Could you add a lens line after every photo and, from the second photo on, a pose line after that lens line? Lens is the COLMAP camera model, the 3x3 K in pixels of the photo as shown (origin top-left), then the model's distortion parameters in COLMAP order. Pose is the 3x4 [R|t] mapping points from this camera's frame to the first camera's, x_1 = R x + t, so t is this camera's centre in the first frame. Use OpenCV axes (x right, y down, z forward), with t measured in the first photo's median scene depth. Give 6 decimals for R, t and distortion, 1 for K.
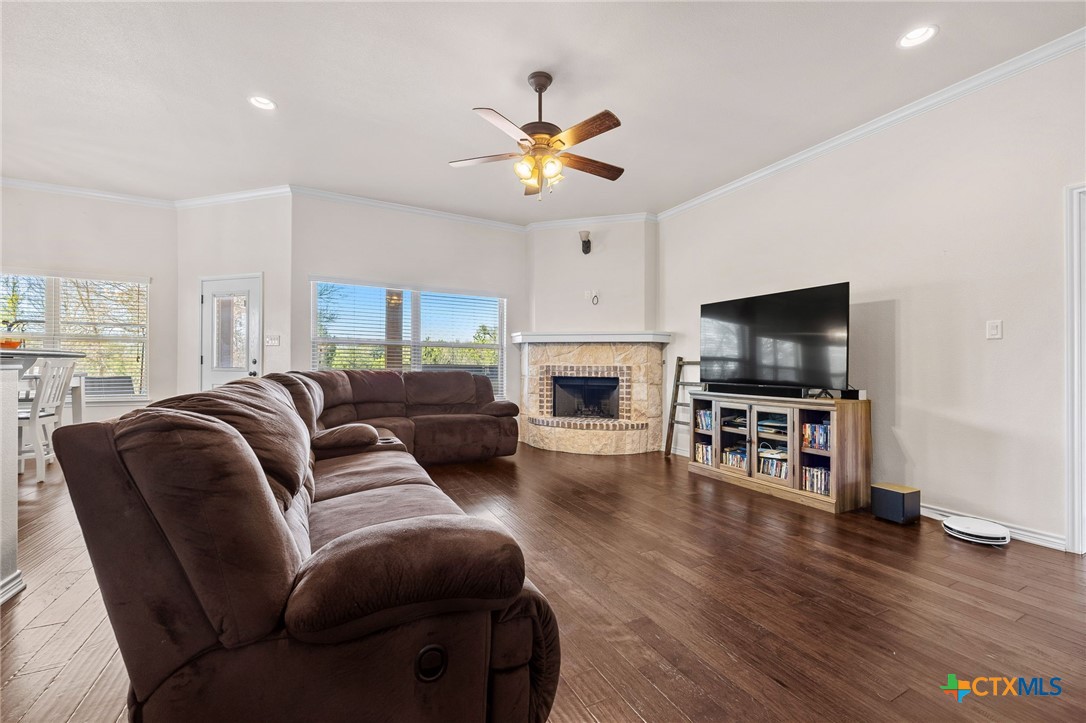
lens RADIAL K [[436.5, 0, 545.4], [0, 436.5, 361.3], [0, 0, 1]] dist [0.000469, -0.000006]
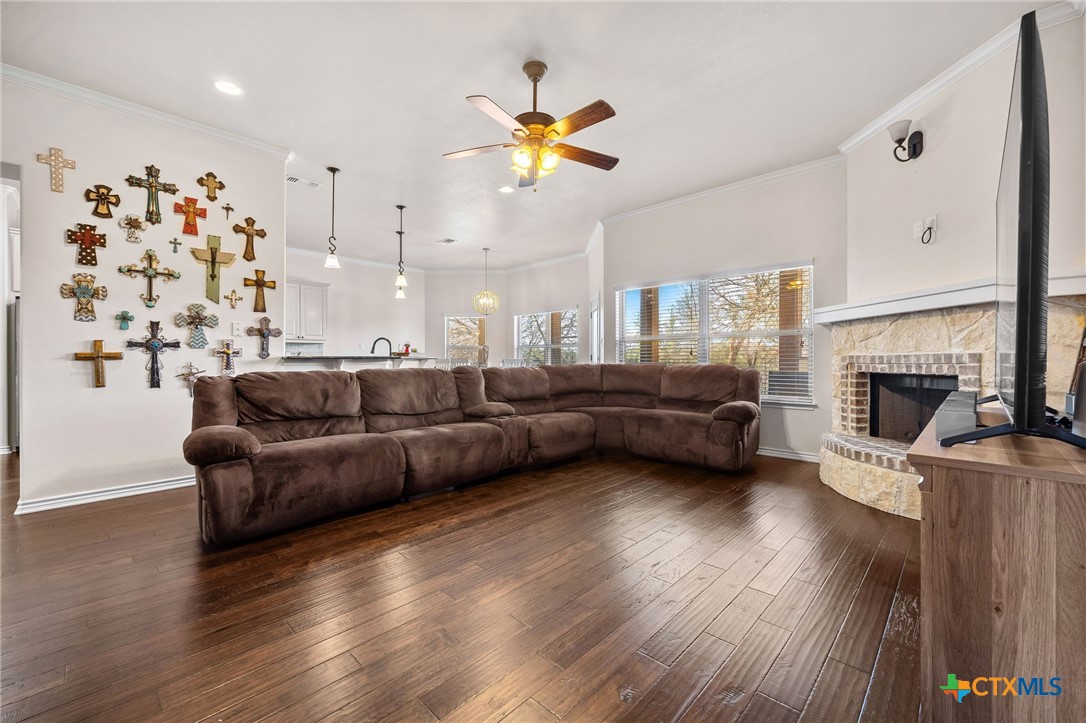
lens RADIAL K [[436.5, 0, 545.4], [0, 436.5, 361.3], [0, 0, 1]] dist [0.000469, -0.000006]
pose [[0.322634, -0.012663, -0.946439, 0.566845], [0.023389, 0.999712, -0.005402, 0.012794], [0.946235, -0.020393, 0.322838, 0.424913]]
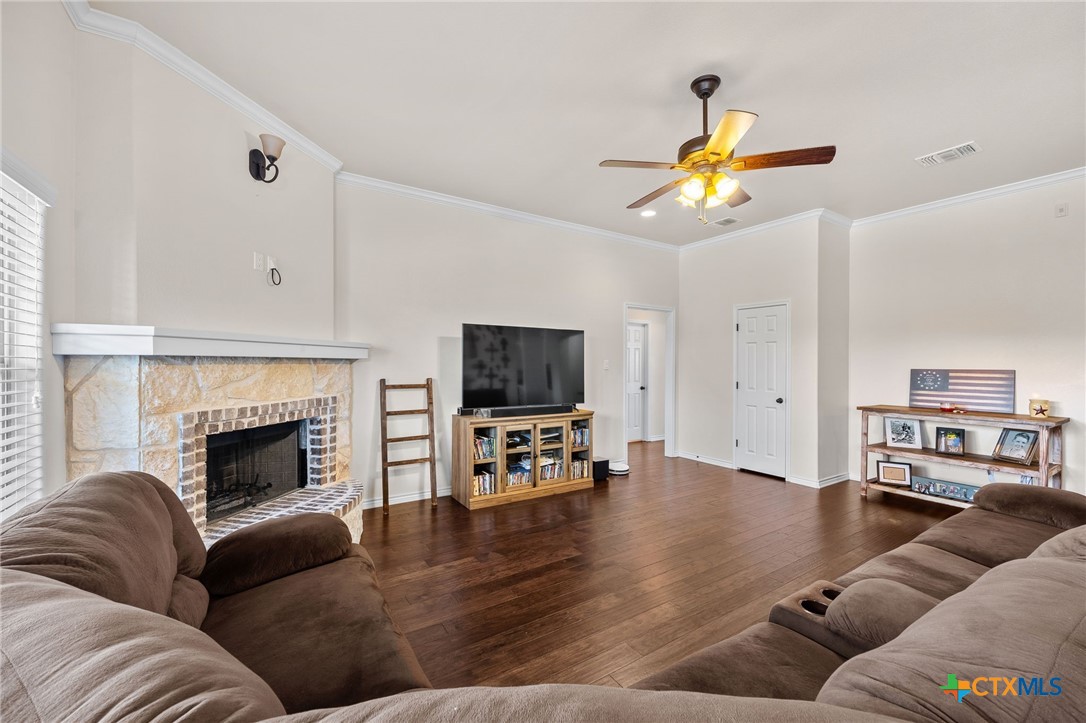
lens RADIAL K [[436.5, 0, 545.4], [0, 436.5, 361.3], [0, 0, 1]] dist [0.000469, -0.000006]
pose [[-0.088459, -0.009300, 0.996036, -0.521324], [-0.019165, 0.999787, 0.007633, -0.056868], [-0.995895, -0.018414, -0.088618, 0.848605]]
